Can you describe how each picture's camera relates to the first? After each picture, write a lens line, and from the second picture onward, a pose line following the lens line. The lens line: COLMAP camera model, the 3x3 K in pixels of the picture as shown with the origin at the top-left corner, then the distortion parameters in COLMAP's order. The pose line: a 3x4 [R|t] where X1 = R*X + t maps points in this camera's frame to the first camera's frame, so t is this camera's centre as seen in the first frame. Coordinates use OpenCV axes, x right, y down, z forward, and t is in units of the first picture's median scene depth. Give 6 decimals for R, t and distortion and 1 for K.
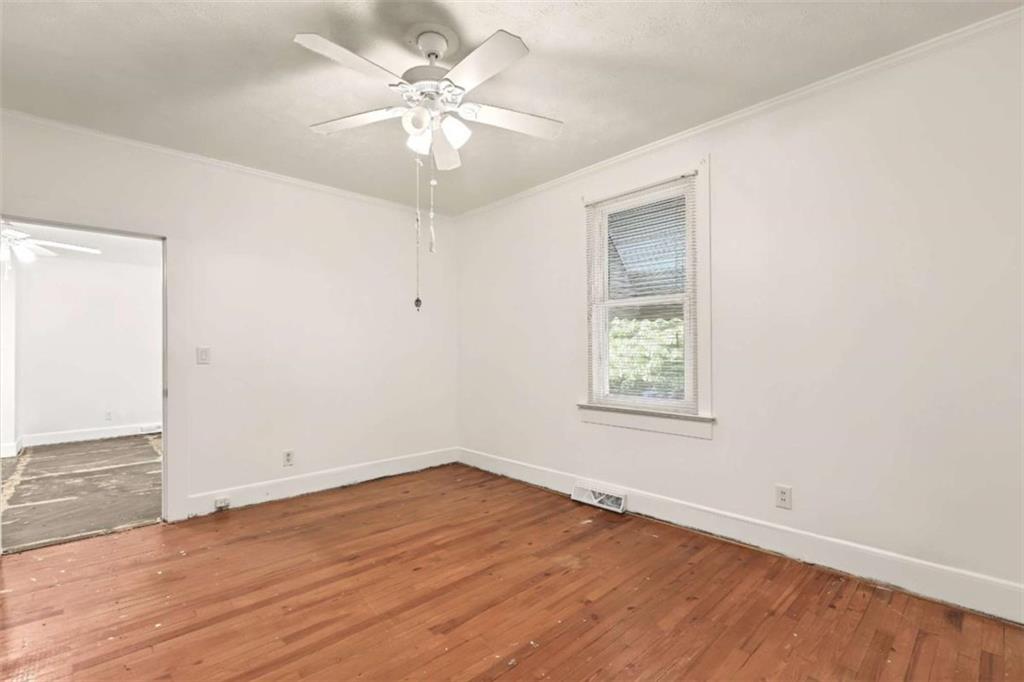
lens RADIAL K [[461.3, 0, 508.7], [0, 461.3, 346.8], [0, 0, 1]] dist [-0.003627, 0.000056]
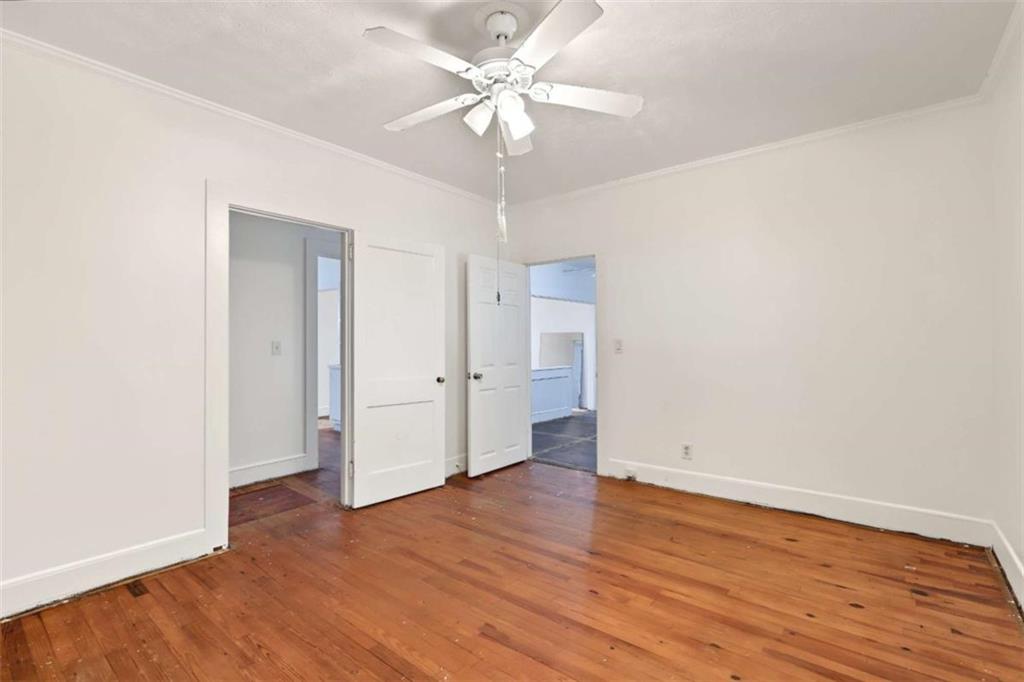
lens RADIAL K [[461.3, 0, 508.7], [0, 461.3, 346.8], [0, 0, 1]] dist [-0.003627, 0.000056]
pose [[0.141468, 0.012540, -0.989863, 0.529711], [0.015449, 0.999770, 0.014874, -0.002496], [0.989822, -0.017397, 0.141242, 0.592194]]
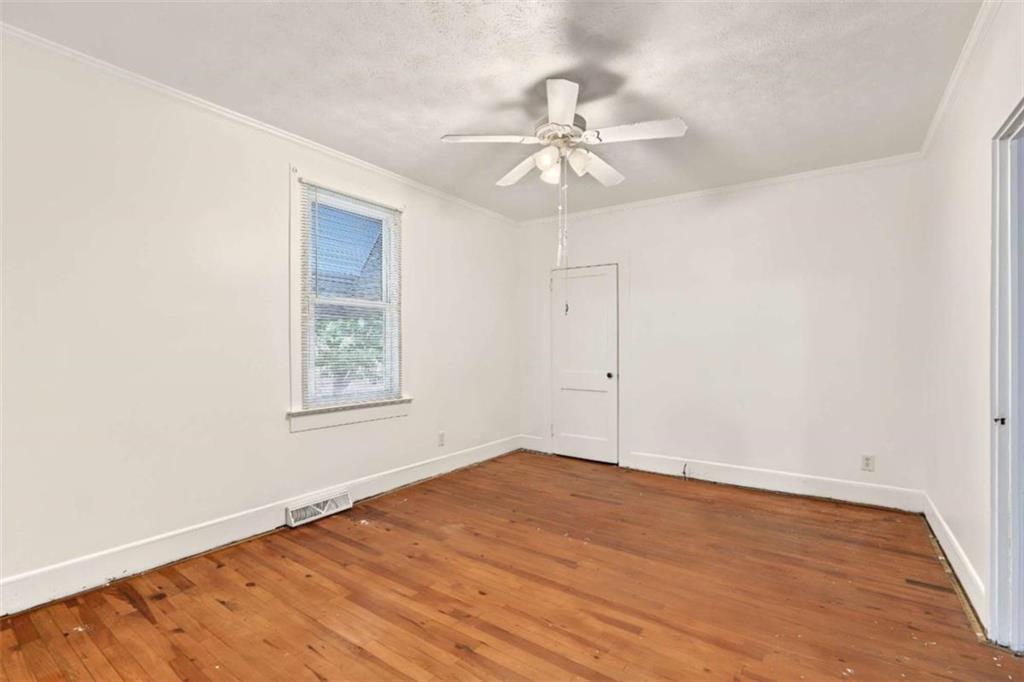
lens RADIAL K [[461.3, 0, 508.7], [0, 461.3, 346.8], [0, 0, 1]] dist [-0.003627, 0.000056]
pose [[-0.202085, 0.004254, 0.979359, -0.891448], [-0.008754, 0.999943, -0.006150, 0.007271], [-0.979329, -0.009816, -0.202036, 0.930490]]
